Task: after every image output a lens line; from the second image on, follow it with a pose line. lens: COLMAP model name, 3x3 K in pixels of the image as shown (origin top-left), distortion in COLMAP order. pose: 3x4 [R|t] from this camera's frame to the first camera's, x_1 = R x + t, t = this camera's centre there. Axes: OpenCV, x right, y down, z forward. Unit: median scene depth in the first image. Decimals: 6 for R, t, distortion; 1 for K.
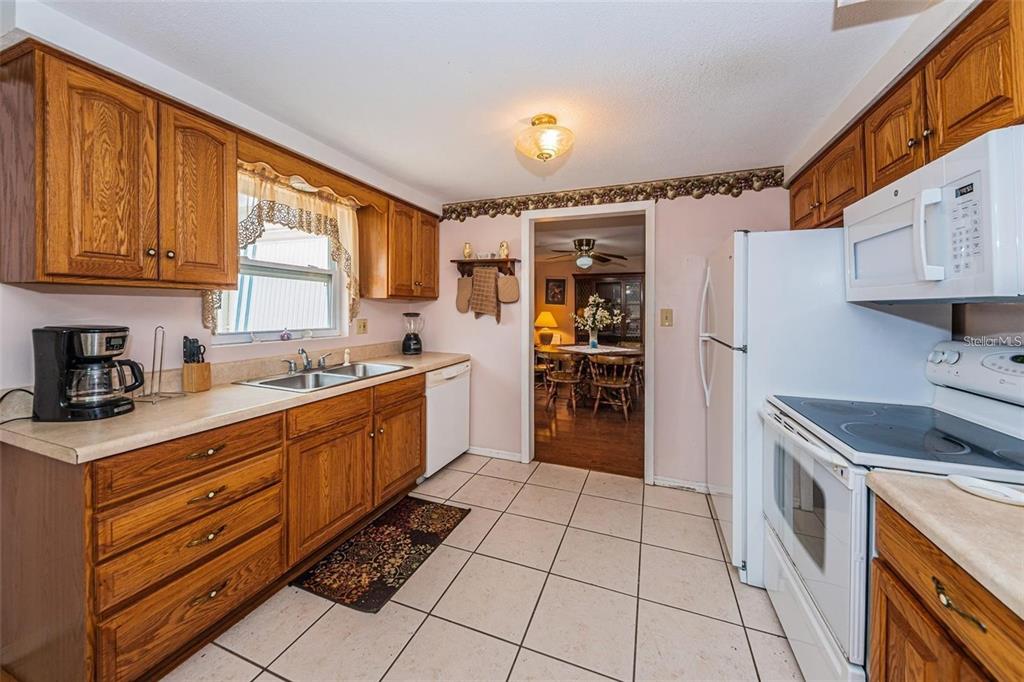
lens RADIAL K [[360.6, 0, 513.7], [0, 360.6, 314.0], [0, 0, 1]] dist [0.000568, -0.000045]
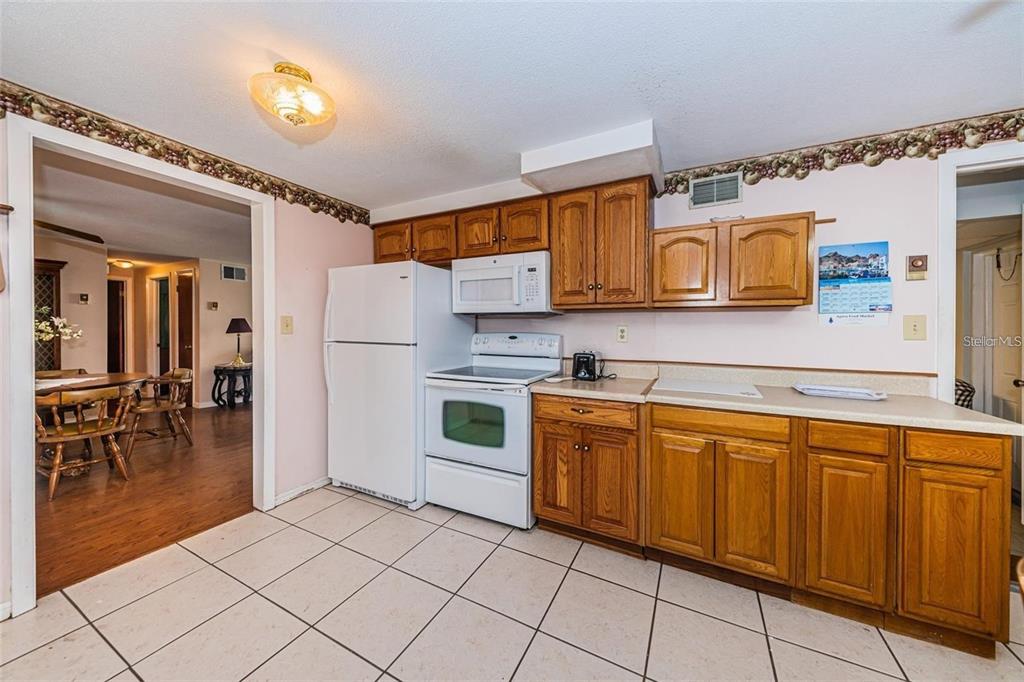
lens RADIAL K [[350.1, 0, 514.3], [0, 350.1, 329.1], [0, 0, 1]] dist [0.000359, -0.000456]
pose [[0.110800, -0.009049, 0.993802, -0.434962], [0.010242, 0.999916, 0.007963, 0.020165], [-0.993790, 0.009296, 0.110884, 0.295761]]
